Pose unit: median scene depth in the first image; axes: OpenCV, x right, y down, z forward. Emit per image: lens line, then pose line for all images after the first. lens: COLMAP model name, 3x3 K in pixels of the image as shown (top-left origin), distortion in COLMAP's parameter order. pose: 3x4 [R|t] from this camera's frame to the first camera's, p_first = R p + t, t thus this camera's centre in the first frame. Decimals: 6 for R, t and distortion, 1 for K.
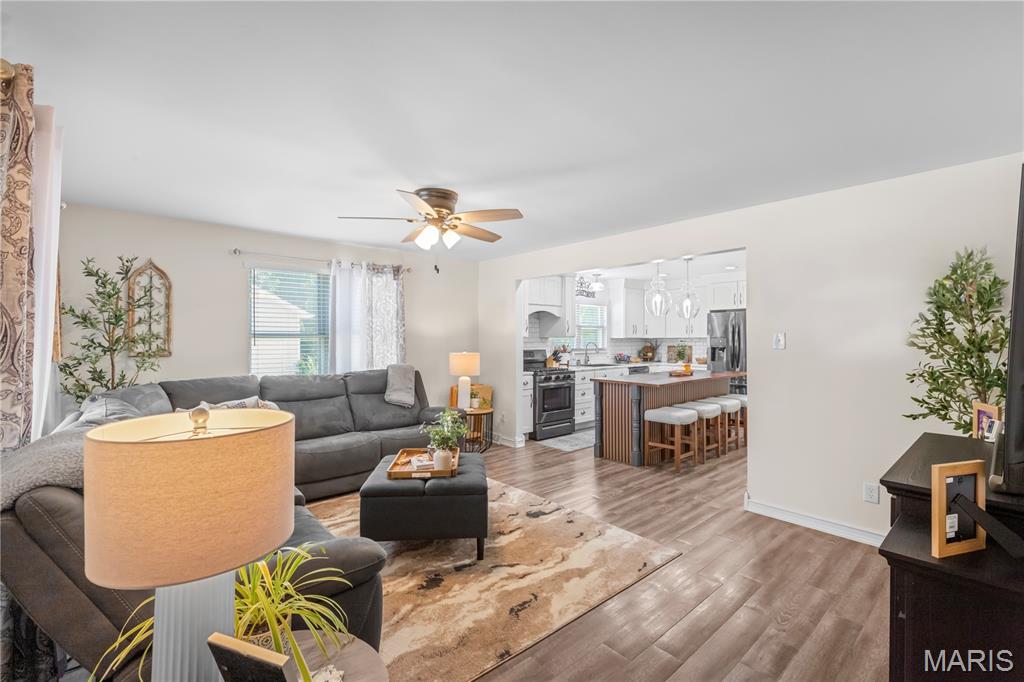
lens RADIAL K [[462.7, 0, 512.0], [0, 462.7, 341.0], [0, 0, 1]] dist [0.018929, -0.000093]
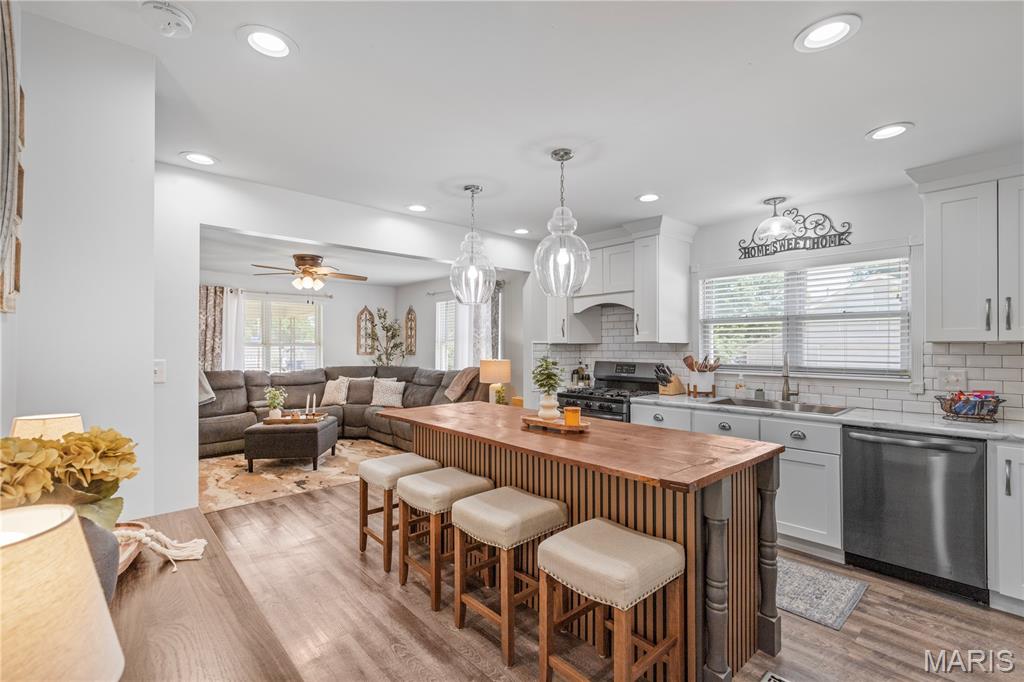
lens RADIAL K [[454.2, 0, 507.8], [0, 454.2, 343.0], [0, 0, 1]] dist [-0.000102, -0.000207]
pose [[-0.003504, -0.009728, -0.999947, 0.612164], [-0.008348, 0.999918, -0.009699, -0.000258], [0.999959, 0.008314, -0.003585, 0.740656]]
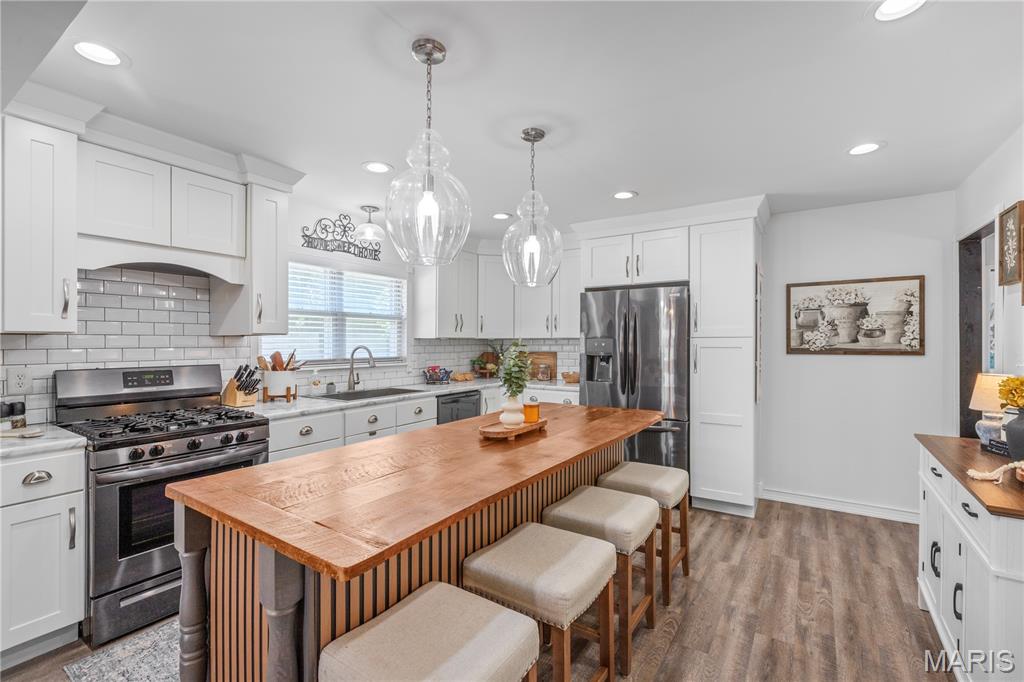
lens RADIAL K [[454.2, 0, 507.8], [0, 454.2, 343.0], [0, 0, 1]] dist [-0.000102, -0.000207]
pose [[0.972798, -0.001184, 0.231653, 0.211831], [0.001505, 0.999998, -0.001212, 0.000102], [-0.231651, 0.001527, 0.972798, 0.495181]]
